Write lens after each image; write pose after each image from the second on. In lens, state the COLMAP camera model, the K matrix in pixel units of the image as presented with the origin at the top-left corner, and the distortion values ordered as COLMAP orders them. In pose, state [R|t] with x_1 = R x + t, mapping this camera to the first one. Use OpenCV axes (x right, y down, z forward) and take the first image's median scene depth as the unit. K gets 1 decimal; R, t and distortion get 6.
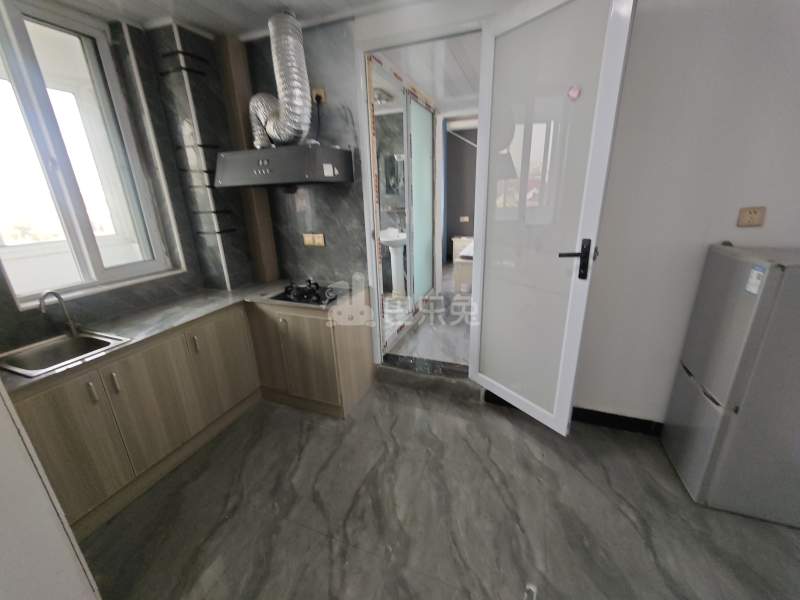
lens RADIAL K [[326.6, 0, 397.8], [0, 326.6, 300.4], [0, 0, 1]] dist [0.000110, 0.000454]
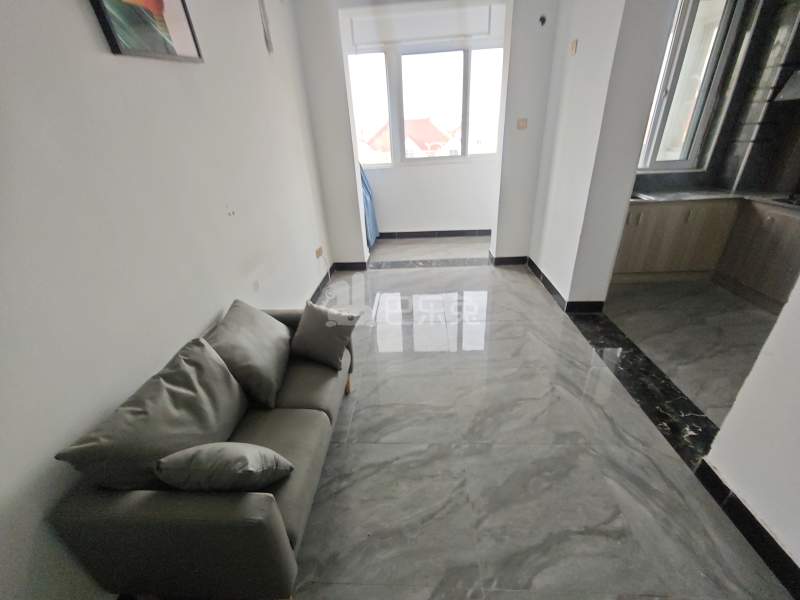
lens RADIAL K [[326.6, 0, 399.1], [0, 326.6, 295.8], [0, 0, 1]] dist [0.000110, 0.000454]
pose [[0.297418, 0.432573, -0.851131, 0.380146], [-0.255503, 0.895019, 0.365596, 0.216828], [0.919925, 0.108731, 0.376718, -0.672545]]
